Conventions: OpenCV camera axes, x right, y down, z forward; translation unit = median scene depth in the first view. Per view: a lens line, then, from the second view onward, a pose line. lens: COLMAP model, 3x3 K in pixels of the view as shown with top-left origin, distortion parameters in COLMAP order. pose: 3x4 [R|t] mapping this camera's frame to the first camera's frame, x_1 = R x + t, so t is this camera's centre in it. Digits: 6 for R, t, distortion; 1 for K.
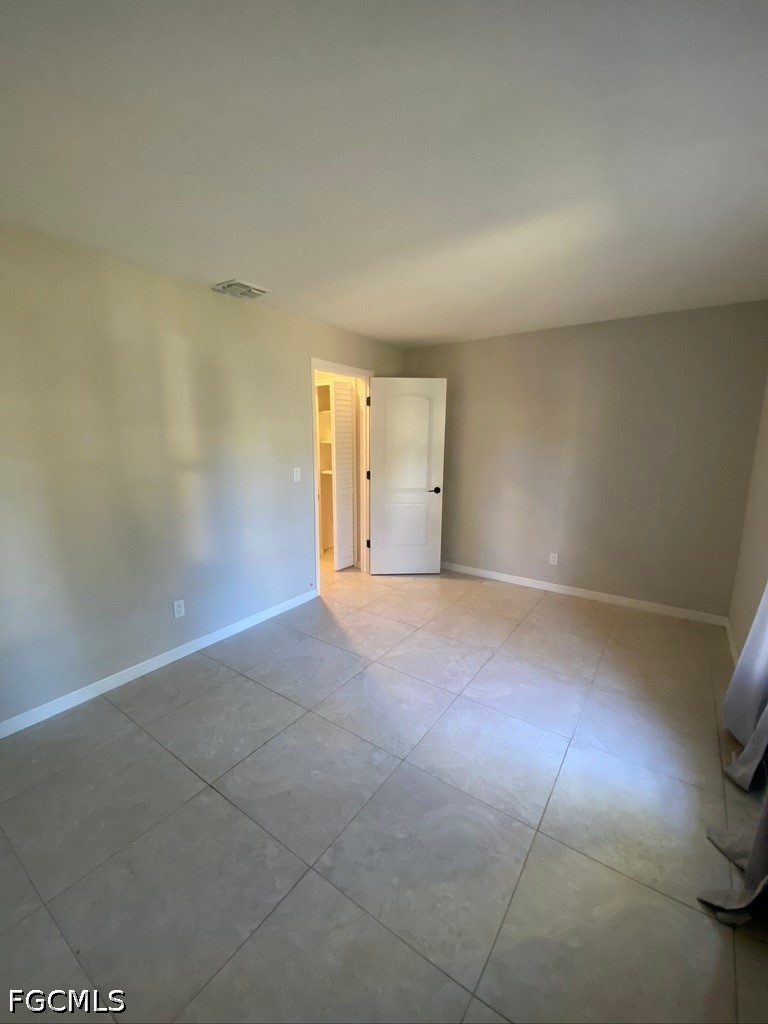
lens RADIAL K [[415.0, 0, 377.3], [0, 415.0, 519.3], [0, 0, 1]] dist [0.020414, -0.021936]
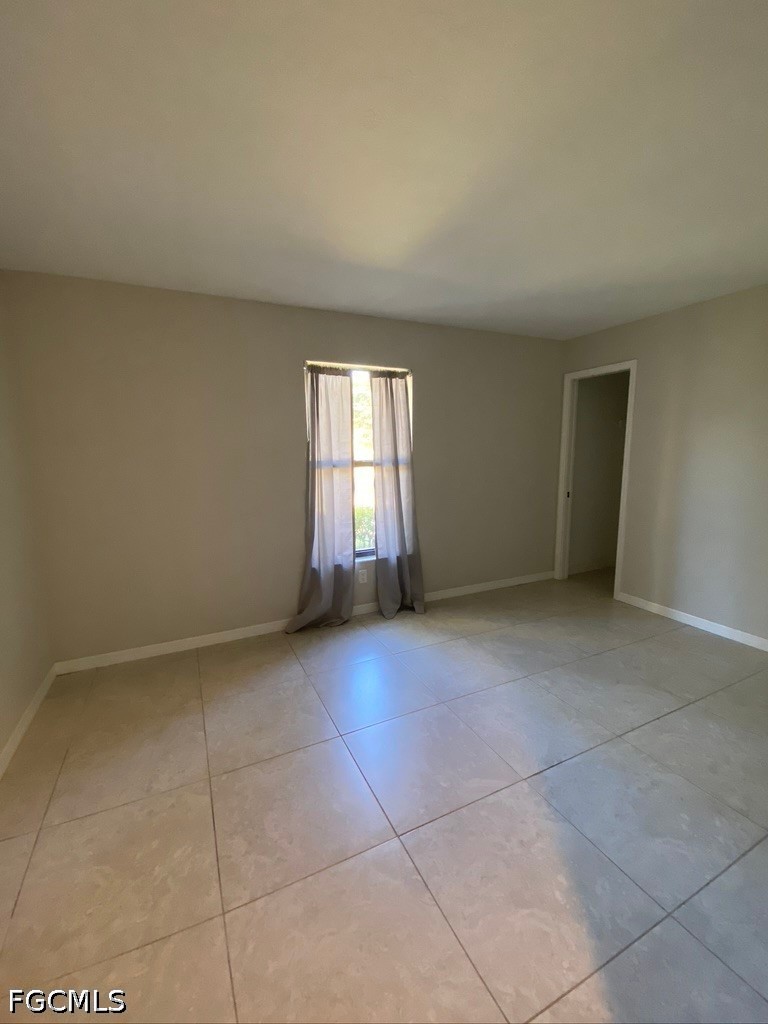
lens RADIAL K [[415.0, 0, 377.3], [0, 415.0, 519.3], [0, 0, 1]] dist [0.020414, -0.021936]
pose [[-0.873896, -0.067310, 0.481430, -0.128150], [0.111200, 0.936427, 0.332776, -0.376208], [-0.473223, 0.344346, -0.810855, 2.101536]]
